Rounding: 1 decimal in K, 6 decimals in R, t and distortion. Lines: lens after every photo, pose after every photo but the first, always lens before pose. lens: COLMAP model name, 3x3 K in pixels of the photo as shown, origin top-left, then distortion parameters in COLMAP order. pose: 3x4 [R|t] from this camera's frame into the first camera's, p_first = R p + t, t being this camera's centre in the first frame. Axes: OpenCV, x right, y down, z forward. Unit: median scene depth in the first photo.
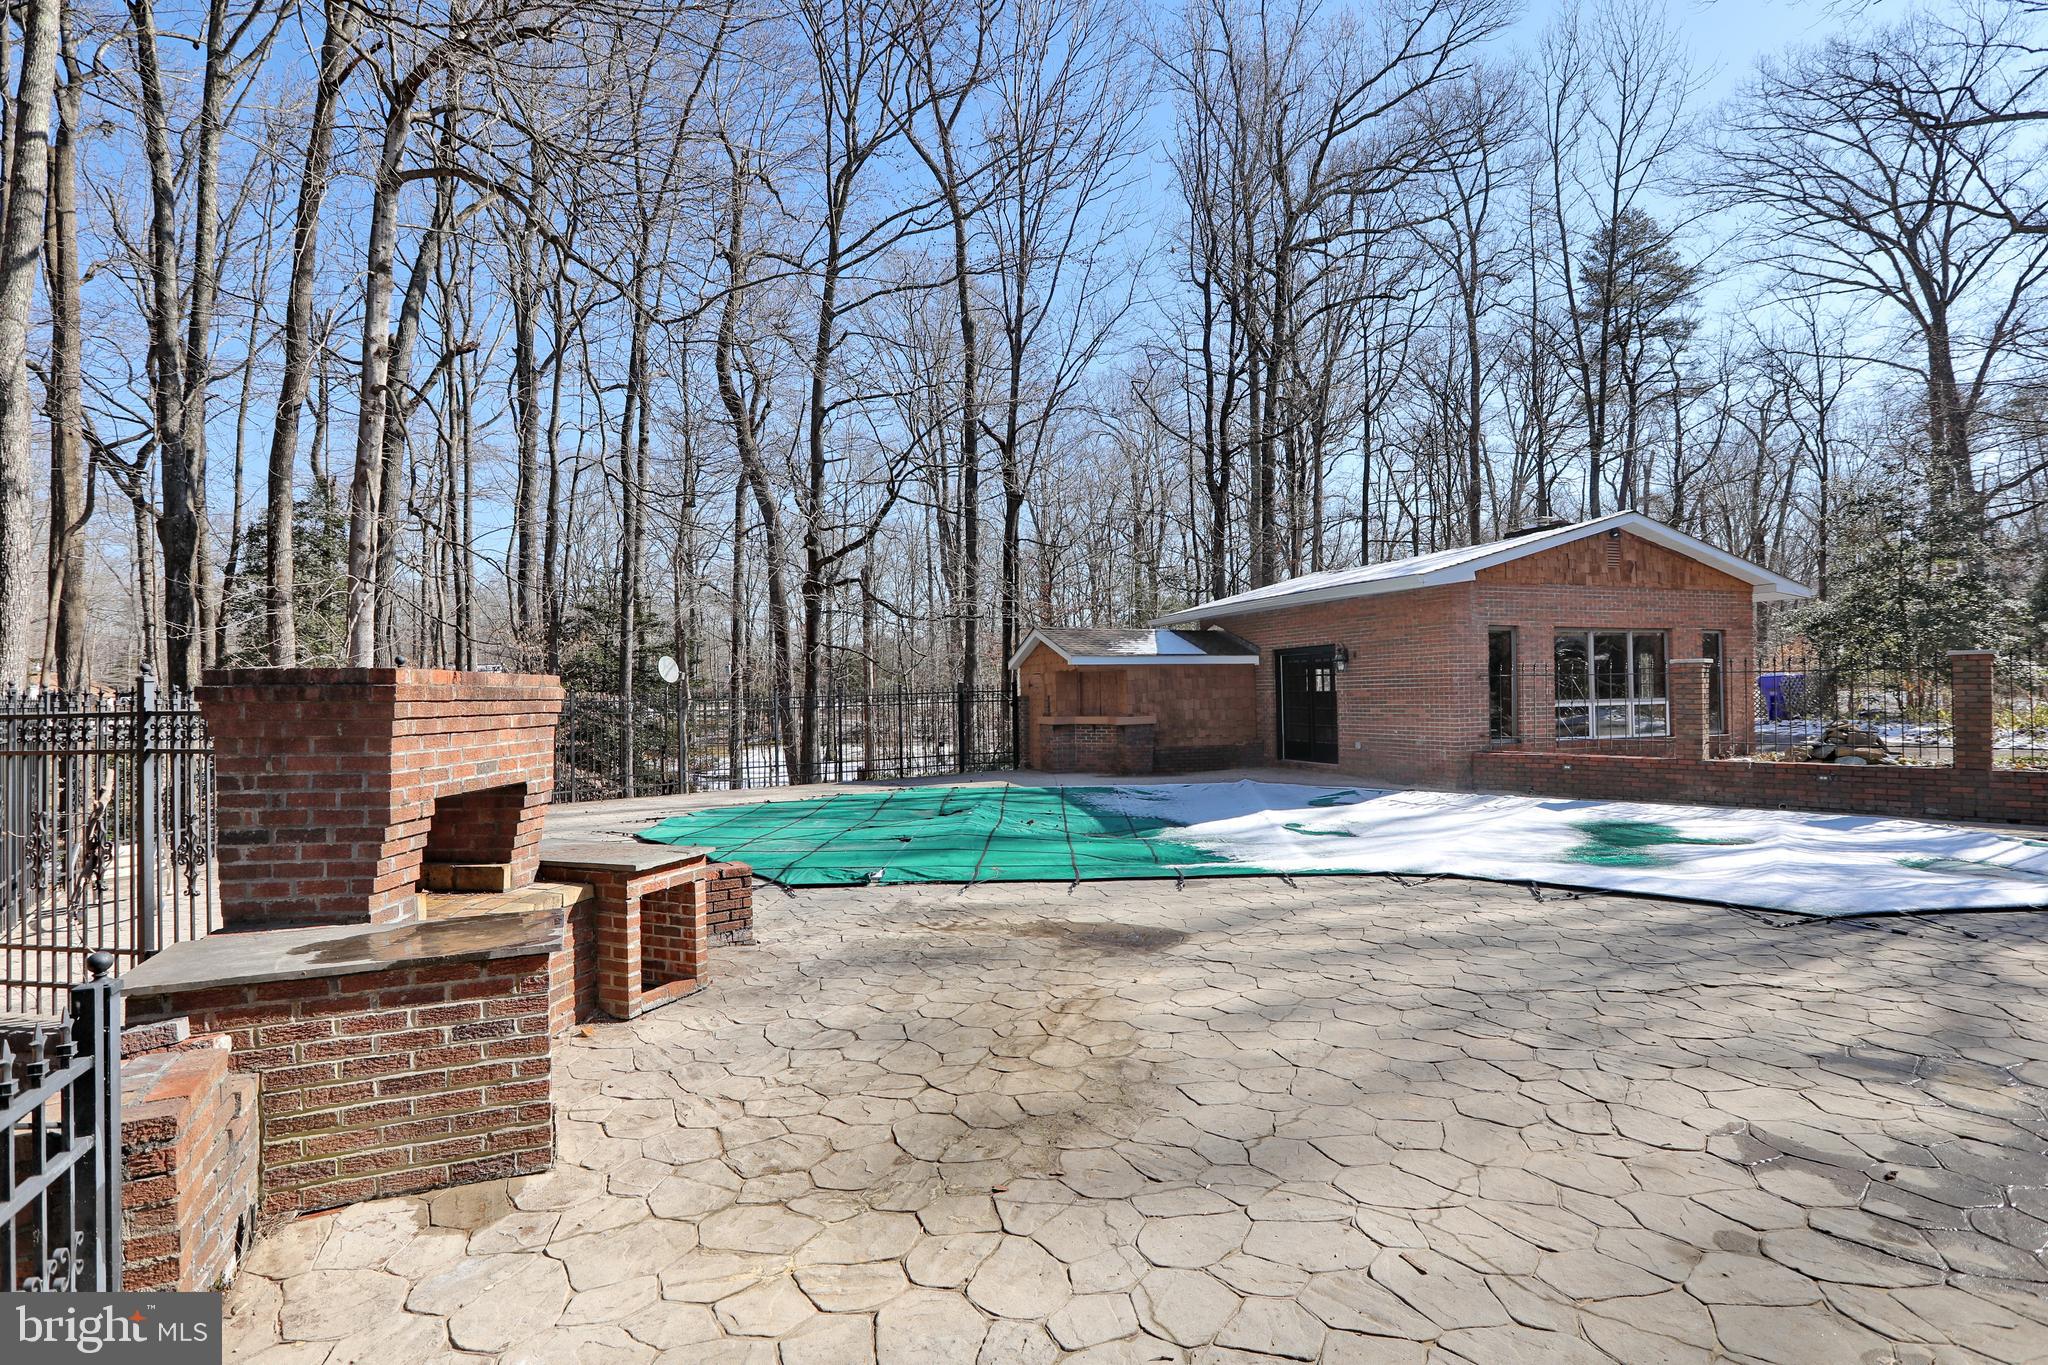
lens RADIAL K [[968.8, 0, 1024.0], [0, 968.8, 682.5], [0, 0, 1]] dist [-0.061556, 0.029850]
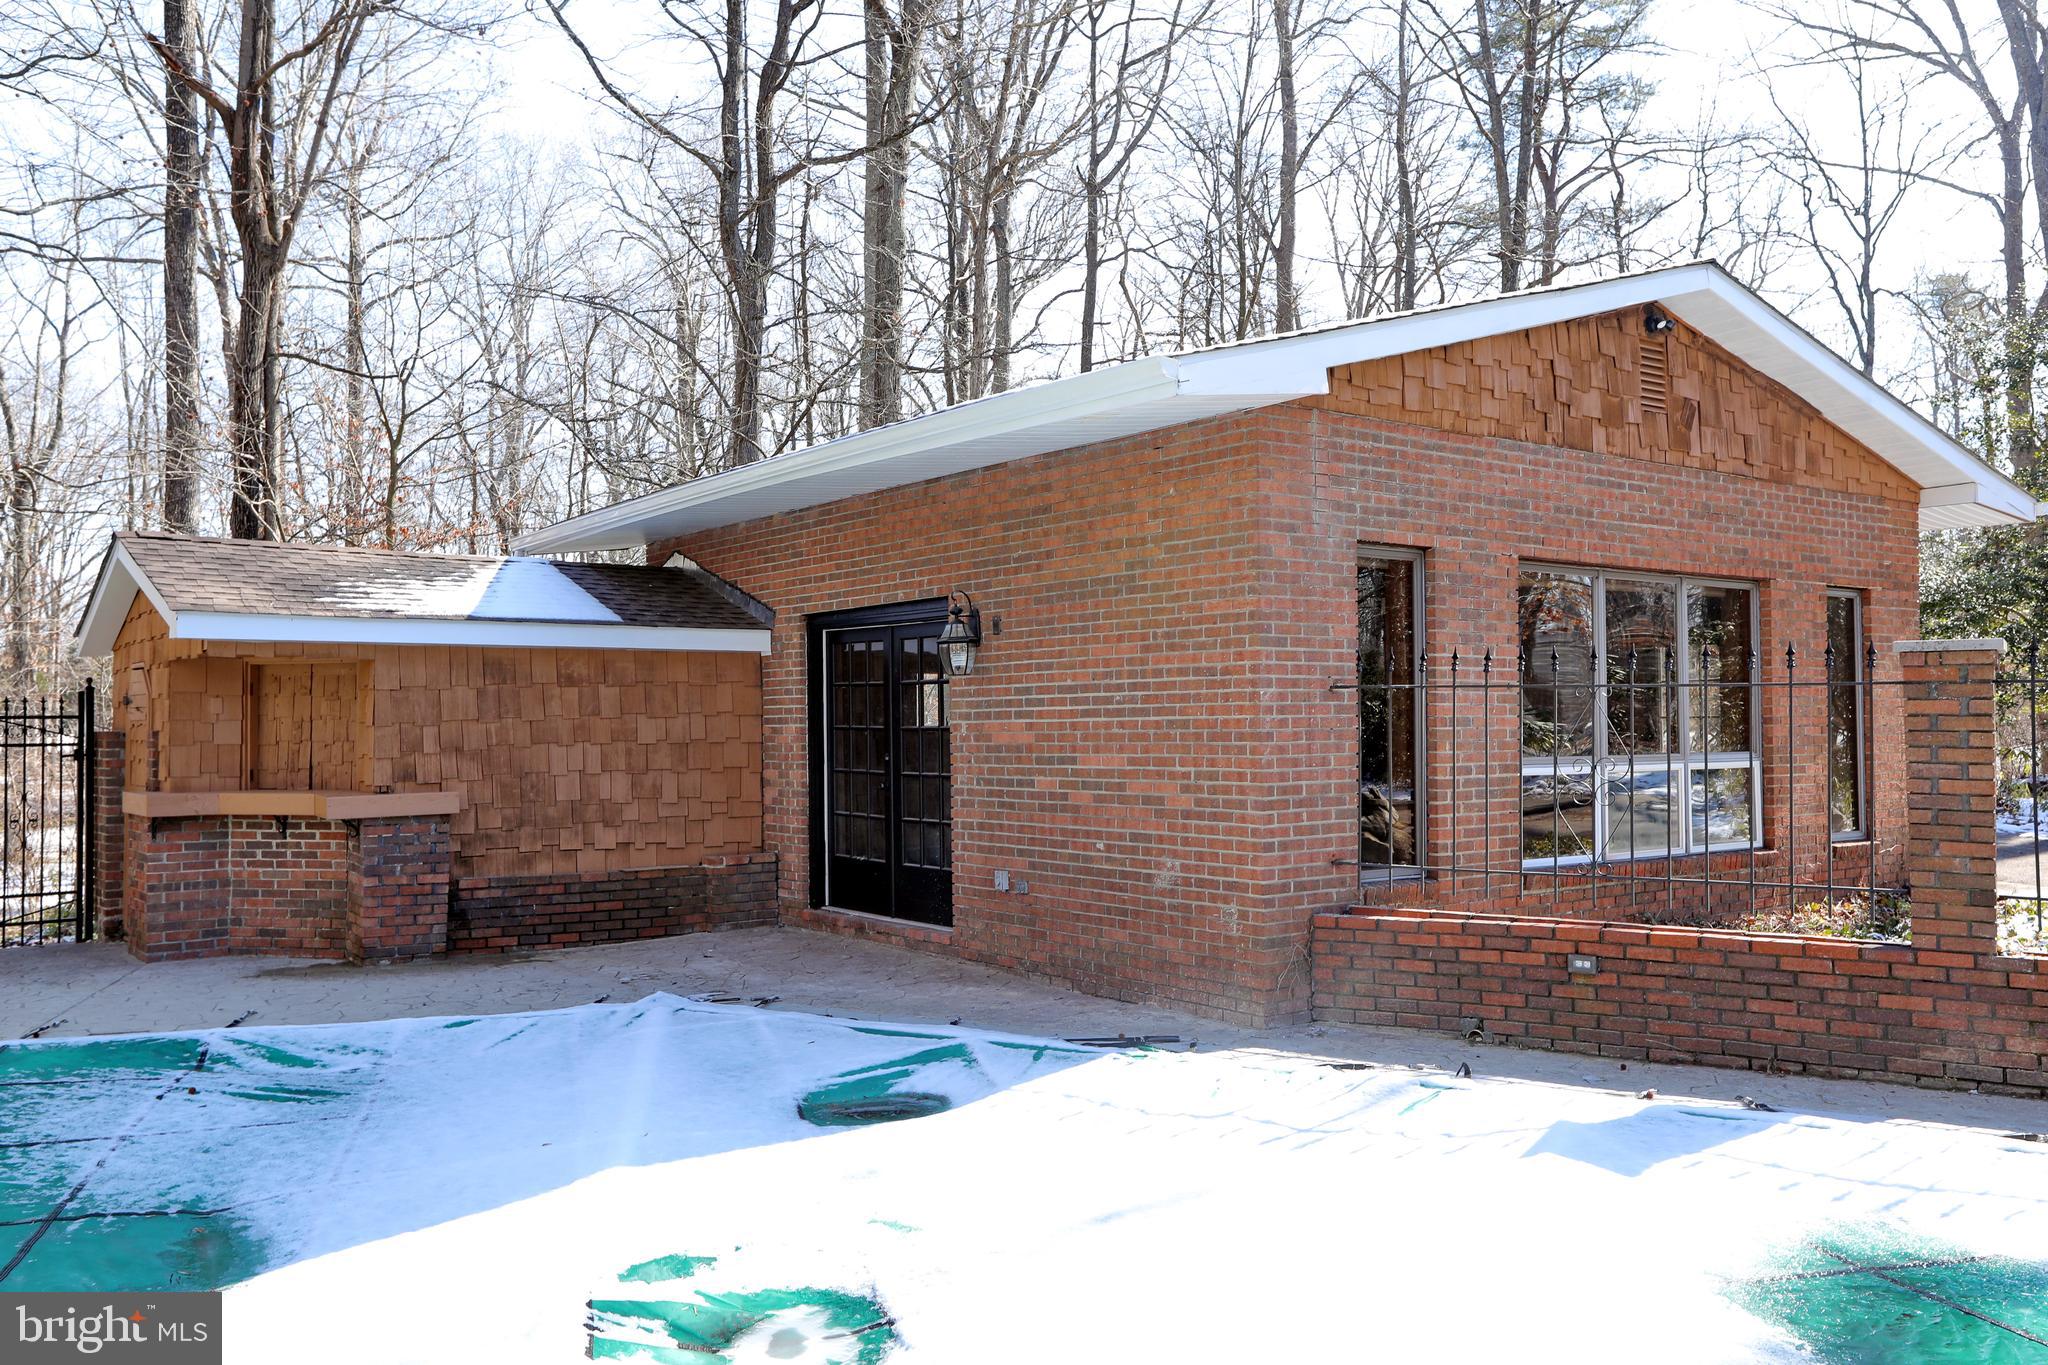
lens RADIAL K [[1694.4, 0, 1024.0], [0, 1694.4, 682.5], [0, 0, 1]] dist [0.005419, 0.004577]
pose [[0.956058, 0.018661, 0.292583, 0.147292], [-0.013834, 0.999732, -0.018557, 0.003584], [-0.292851, 0.013694, 0.956060, 0.344359]]
